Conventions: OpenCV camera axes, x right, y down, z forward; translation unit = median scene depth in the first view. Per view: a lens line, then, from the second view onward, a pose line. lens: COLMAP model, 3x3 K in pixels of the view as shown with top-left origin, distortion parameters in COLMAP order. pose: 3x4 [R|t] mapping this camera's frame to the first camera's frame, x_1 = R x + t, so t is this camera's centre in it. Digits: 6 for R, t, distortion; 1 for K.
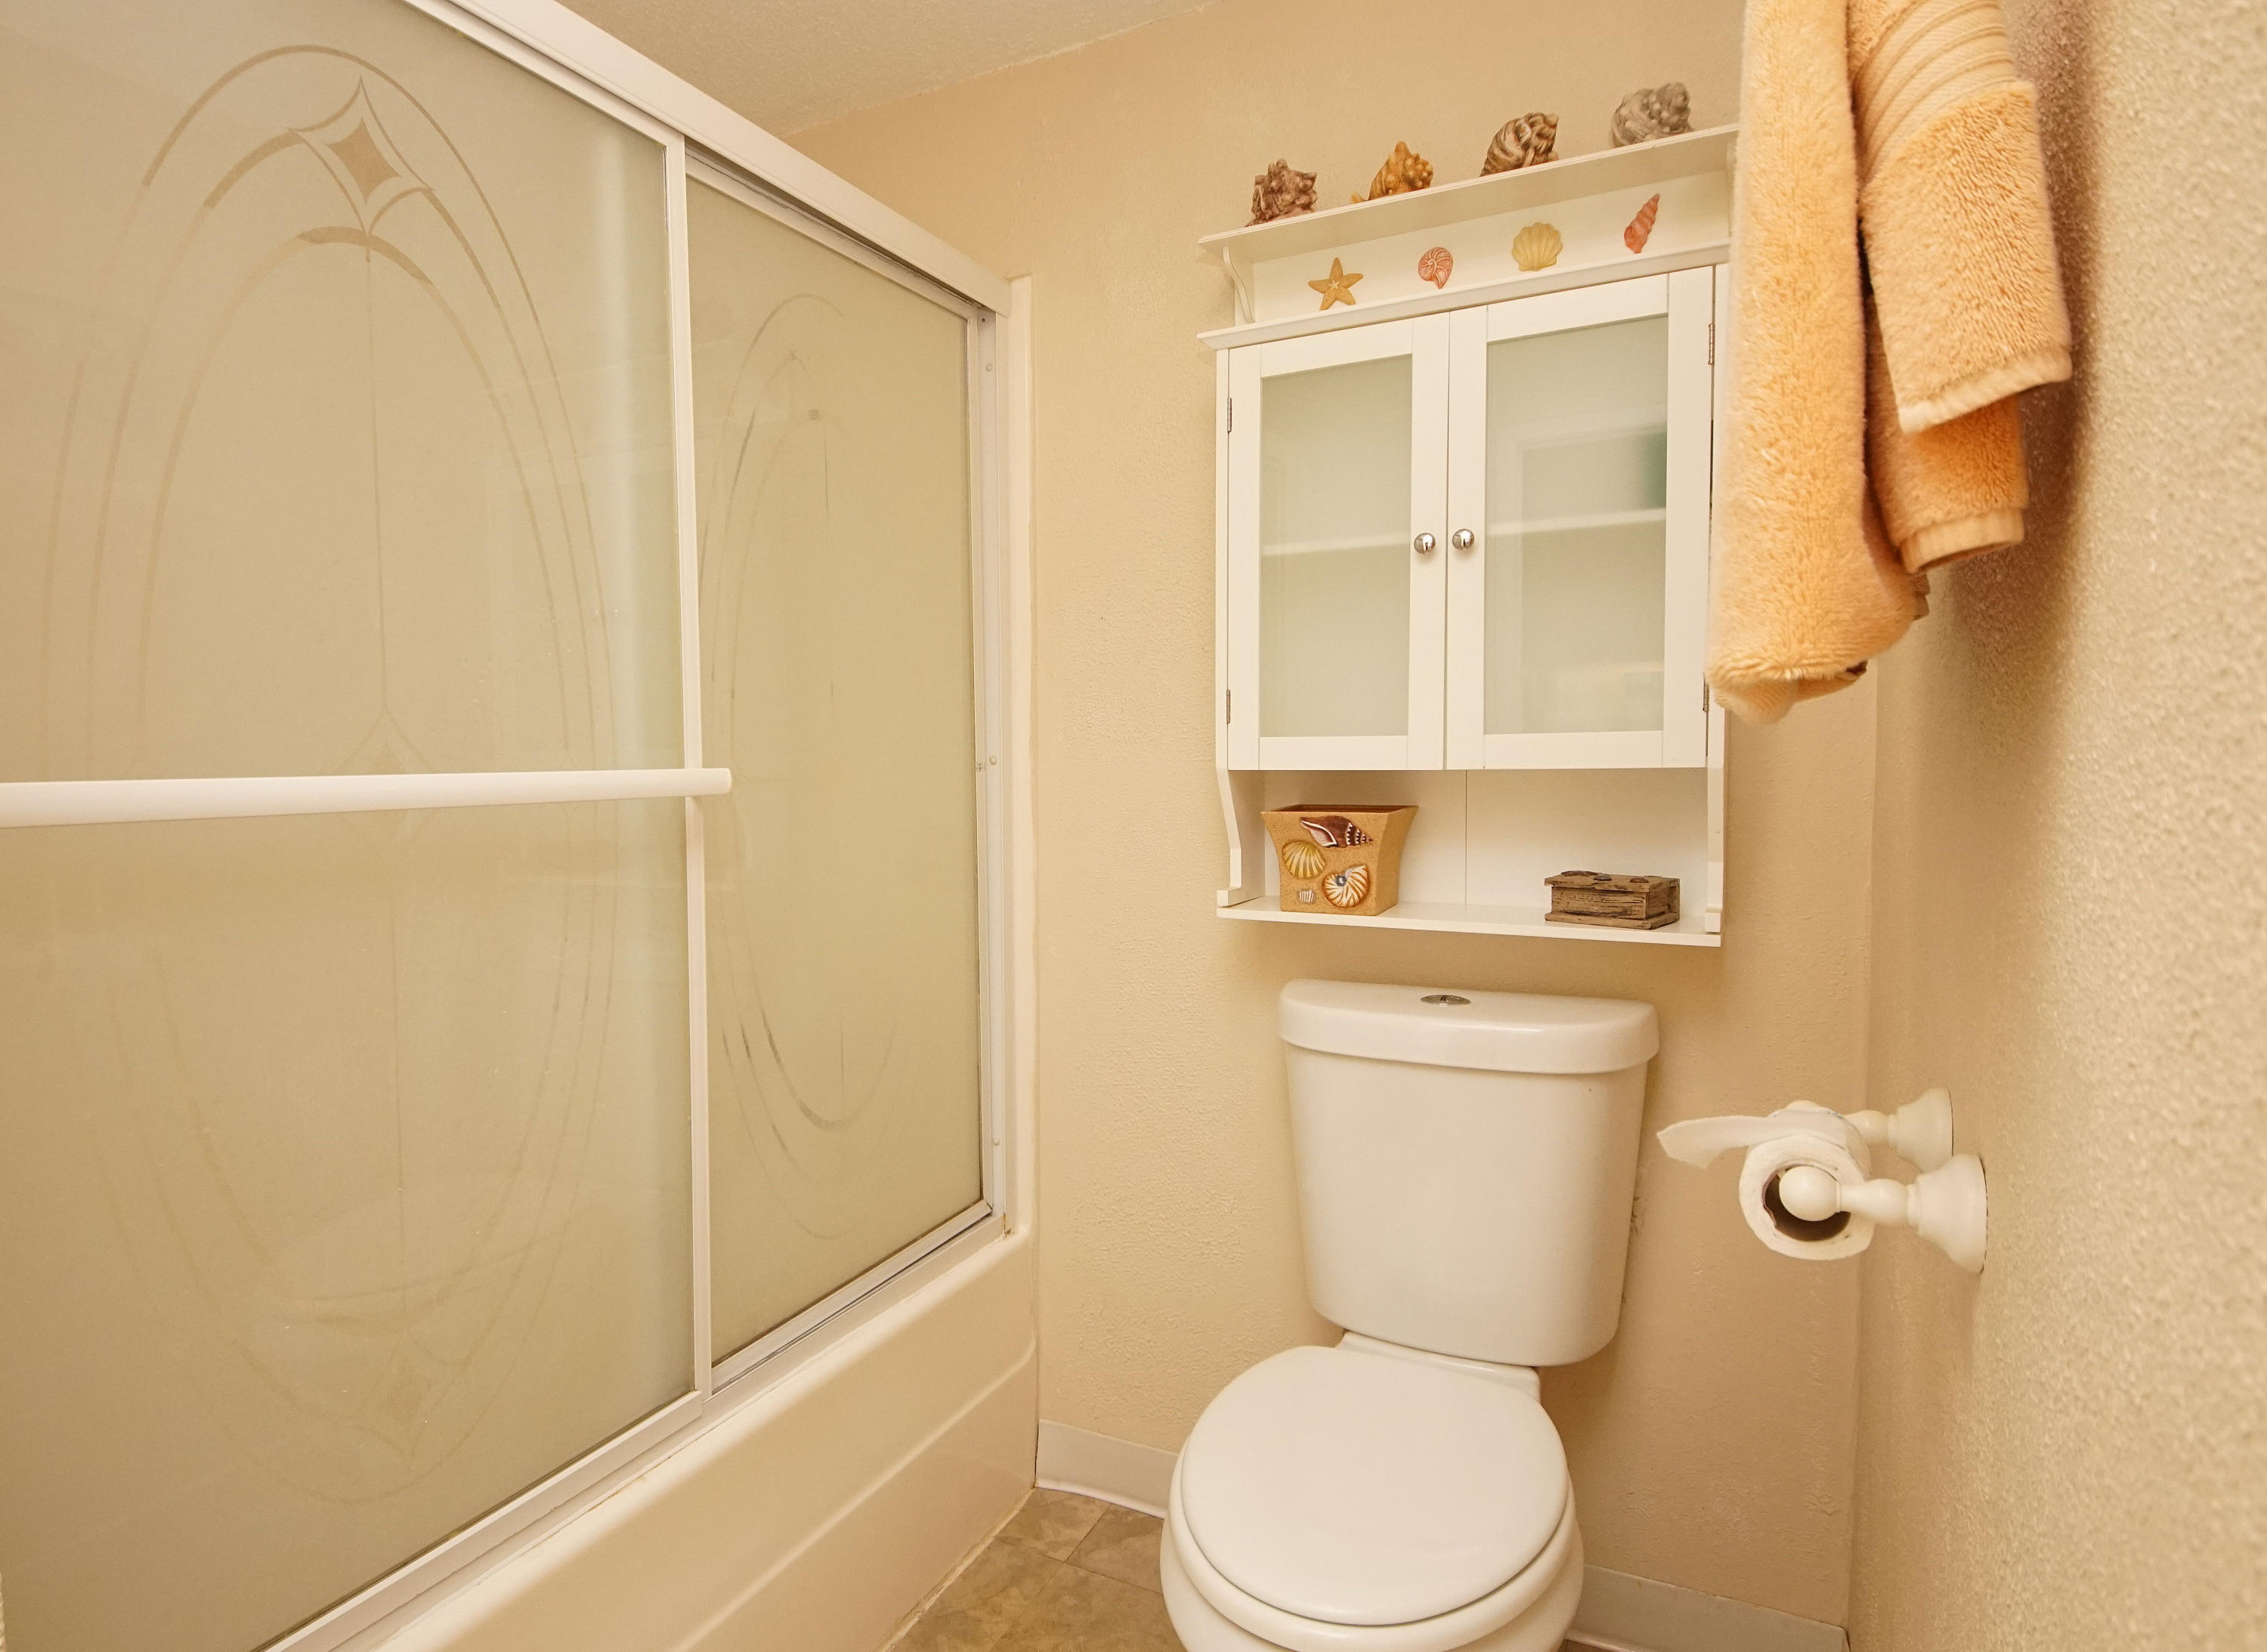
lens RADIAL K [[1240.6, 0, 1129.5], [0, 1240.6, 824.0], [0, 0, 1]] dist [0.011479, -0.004403]
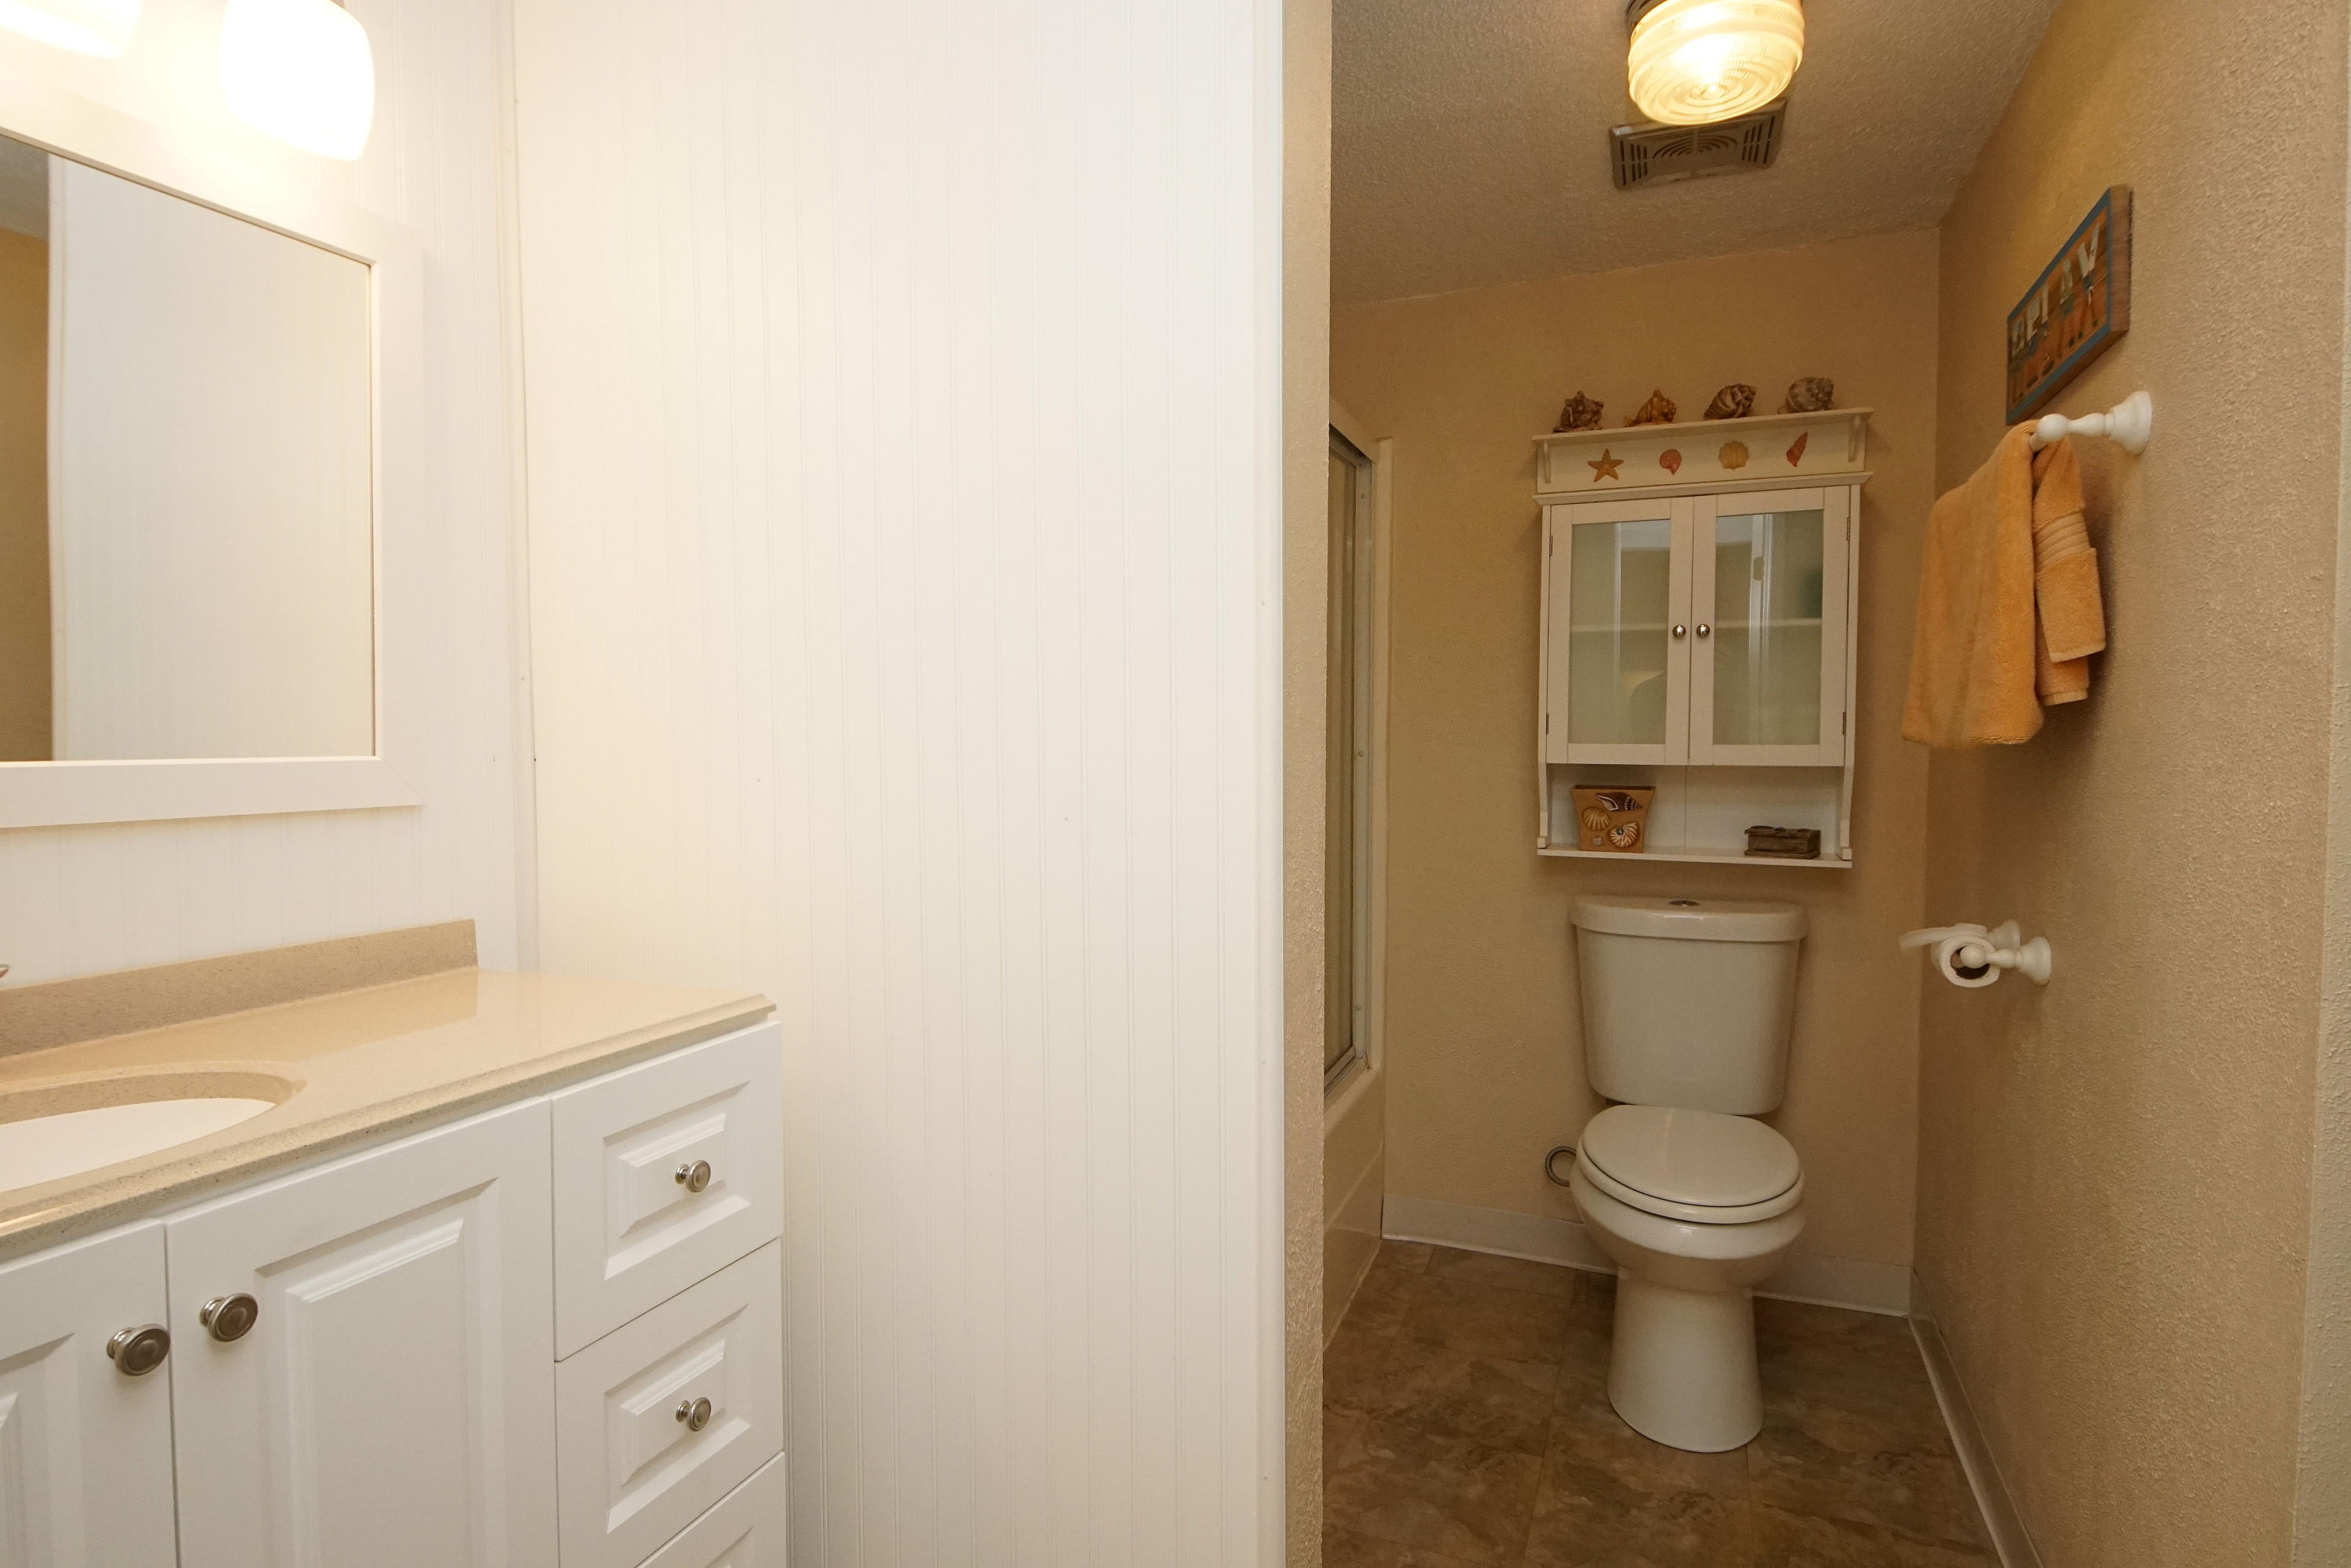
lens RADIAL K [[1258.5, 0, 1182.7], [0, 1258.5, 779.7], [0, 0, 1]] dist [0.033550, -0.031631]
pose [[0.991406, 0.008033, 0.130571, -0.651549], [-0.005904, 0.999843, -0.016679, 0.008709], [-0.130685, 0.015765, 0.991299, -0.613303]]
